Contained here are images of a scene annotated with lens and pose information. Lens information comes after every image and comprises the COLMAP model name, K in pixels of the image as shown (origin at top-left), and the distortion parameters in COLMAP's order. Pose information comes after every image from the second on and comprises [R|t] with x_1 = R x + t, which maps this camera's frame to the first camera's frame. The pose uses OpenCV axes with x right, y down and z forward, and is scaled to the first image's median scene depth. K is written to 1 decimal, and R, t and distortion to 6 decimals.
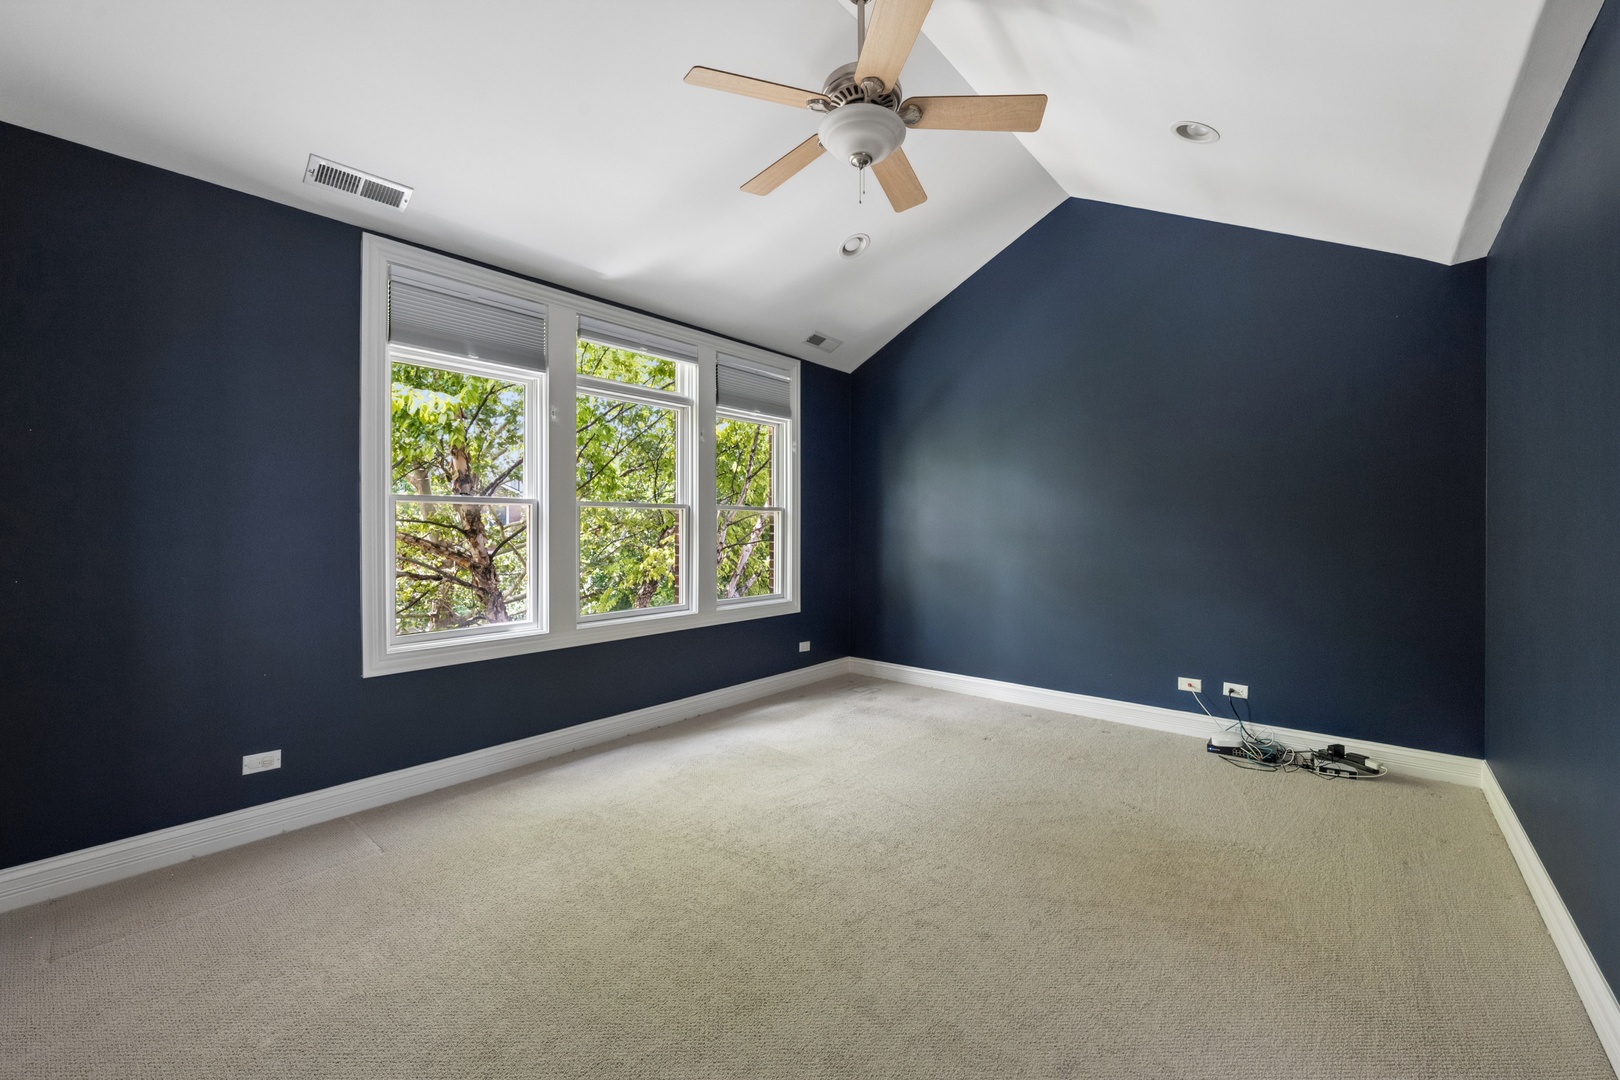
lens RADIAL K [[648.6, 0, 806.5], [0, 648.6, 531.5], [0, 0, 1]] dist [-0.001100, -0.000161]
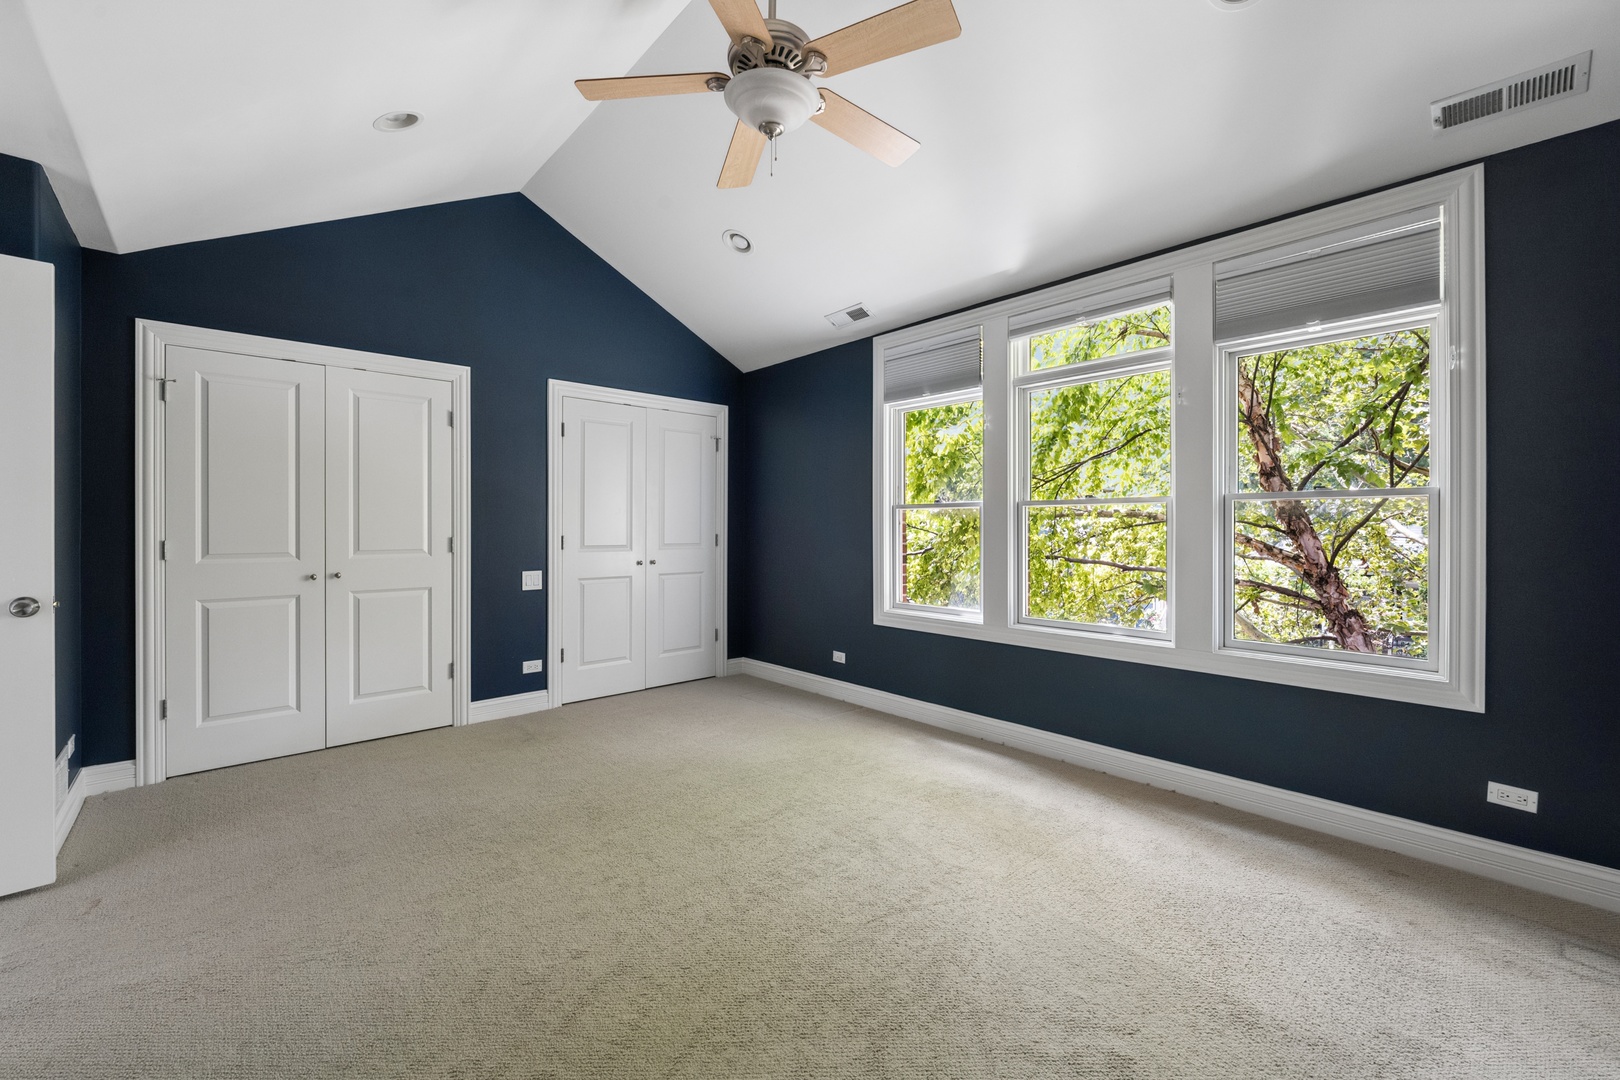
lens RADIAL K [[648.6, 0, 806.5], [0, 648.6, 531.5], [0, 0, 1]] dist [-0.001100, -0.000161]
pose [[-0.120991, 0.006376, -0.992633, 0.711338], [-0.006428, 0.999953, 0.007206, -0.005522], [0.992633, 0.007252, -0.120944, 0.829228]]
